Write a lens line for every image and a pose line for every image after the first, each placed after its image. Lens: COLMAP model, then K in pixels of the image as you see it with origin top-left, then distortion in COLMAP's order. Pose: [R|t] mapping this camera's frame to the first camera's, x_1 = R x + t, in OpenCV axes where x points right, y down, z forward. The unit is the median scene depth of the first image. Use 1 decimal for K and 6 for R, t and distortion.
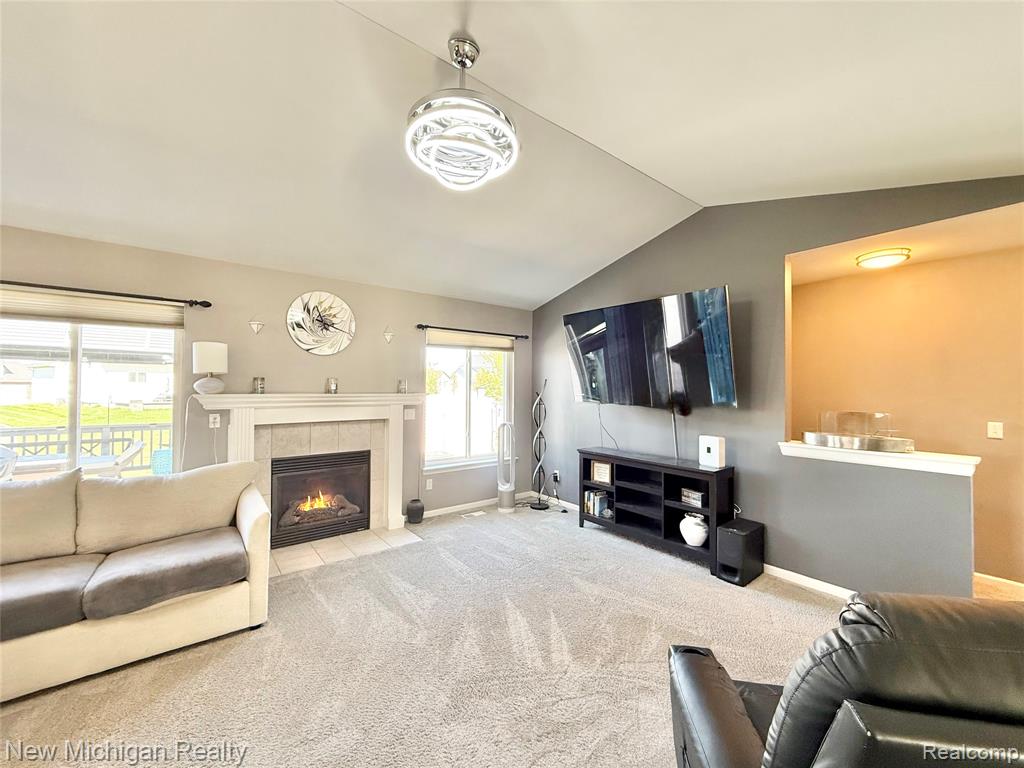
lens RADIAL K [[405.8, 0, 510.0], [0, 405.8, 382.9], [0, 0, 1]] dist [-0.000187, 0.000048]
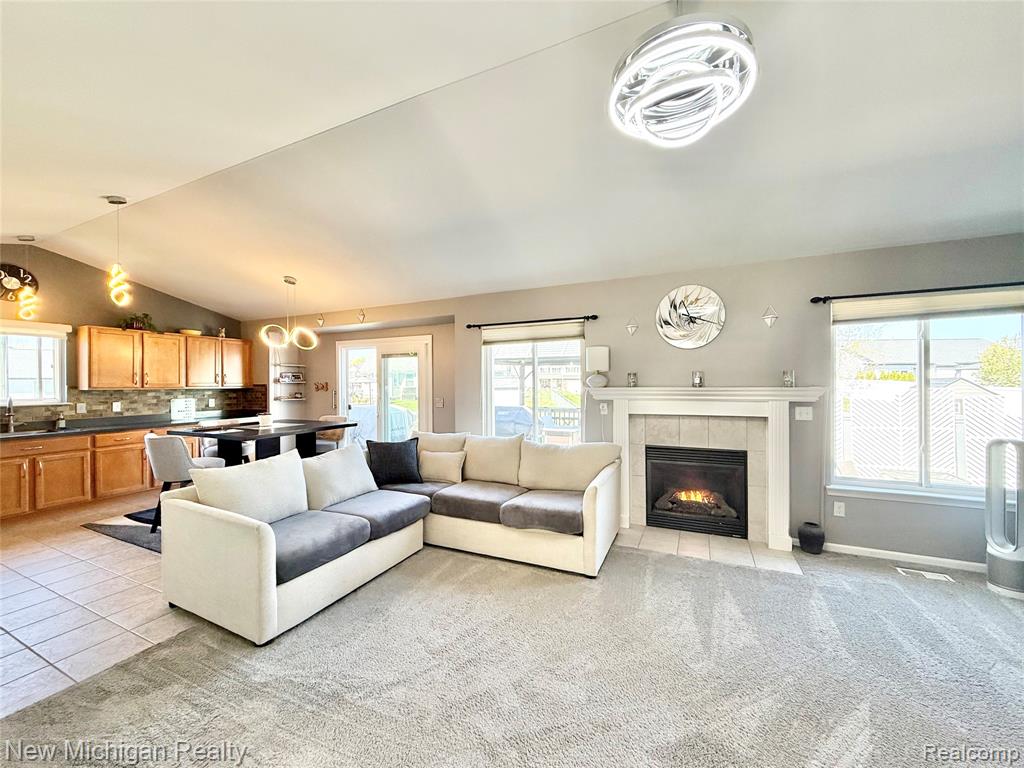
lens RADIAL K [[405.8, 0, 510.0], [0, 405.8, 382.9], [0, 0, 1]] dist [-0.000187, 0.000048]
pose [[0.452261, -0.005929, -0.891866, 0.232595], [0.022267, 0.999741, 0.004646, 0.001268], [0.891608, -0.021960, 0.452276, 0.152685]]
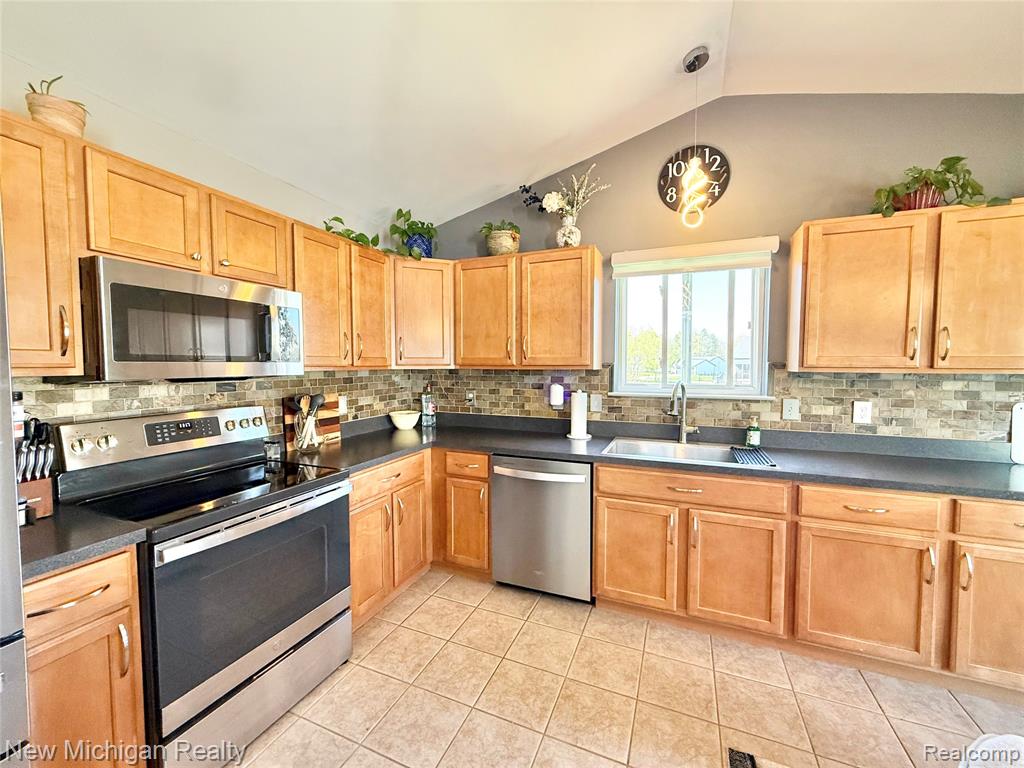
lens RADIAL K [[405.8, 0, 510.0], [0, 405.8, 382.9], [0, 0, 1]] dist [-0.000187, 0.000048]
pose [[-0.871505, 0.019191, -0.490011, -0.900513], [0.004058, 0.999482, 0.031928, -0.004340], [0.490370, 0.025837, -0.871131, -0.165330]]
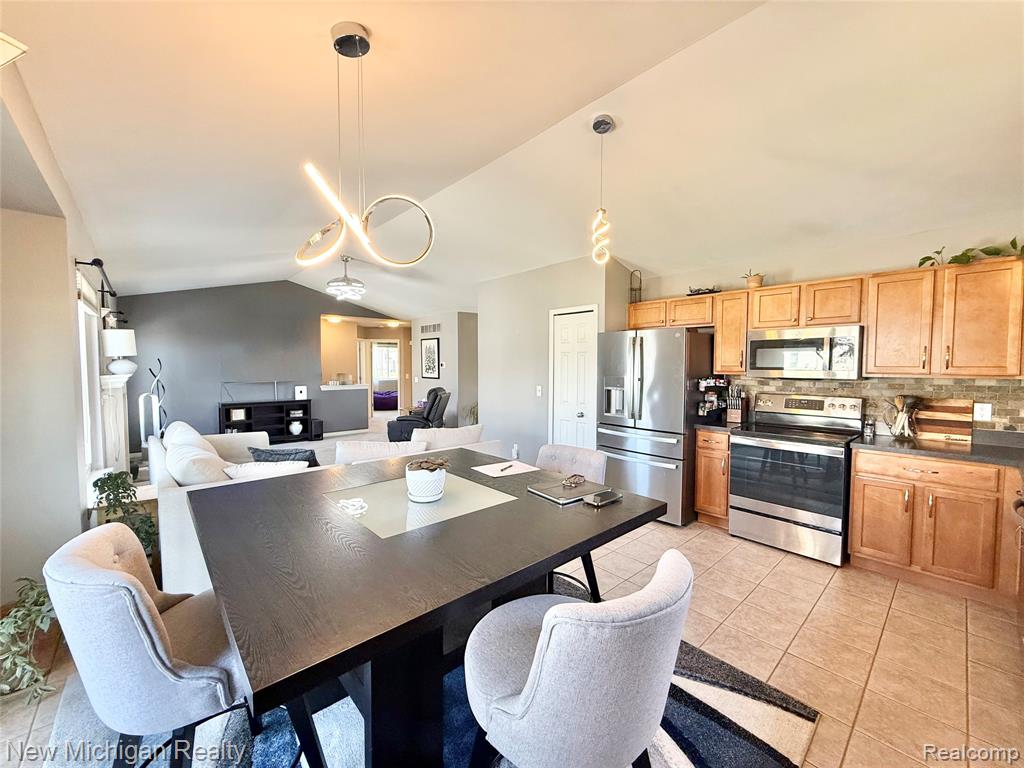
lens RADIAL K [[405.8, 0, 510.0], [0, 405.8, 382.9], [0, 0, 1]] dist [-0.000187, 0.000048]
pose [[-0.075848, -0.050129, 0.995858, -1.680346], [-0.017367, 0.998650, 0.048947, -0.018483], [-0.996968, -0.013583, -0.076617, -0.013633]]
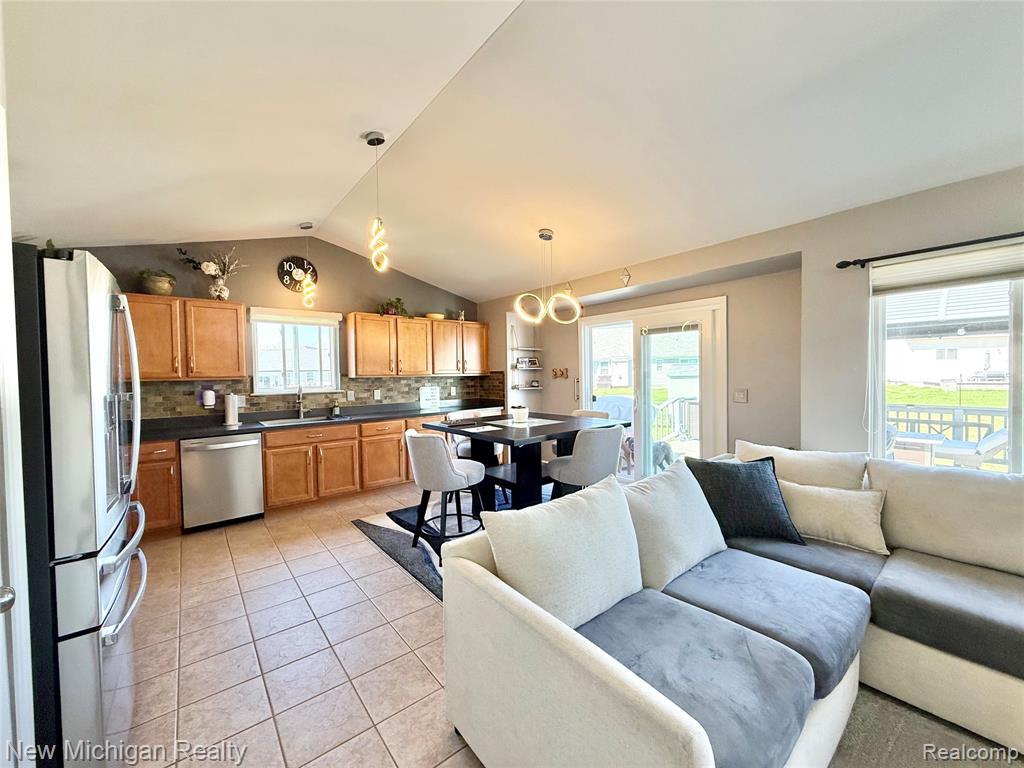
lens RADIAL K [[405.8, 0, 510.0], [0, 405.8, 382.9], [0, 0, 1]] dist [-0.000187, 0.000048]
pose [[0.021906, 0.020380, -0.999552, -0.239441], [0.031426, 0.999284, 0.021063, 0.005139], [0.999266, -0.031874, 0.021249, -0.002297]]
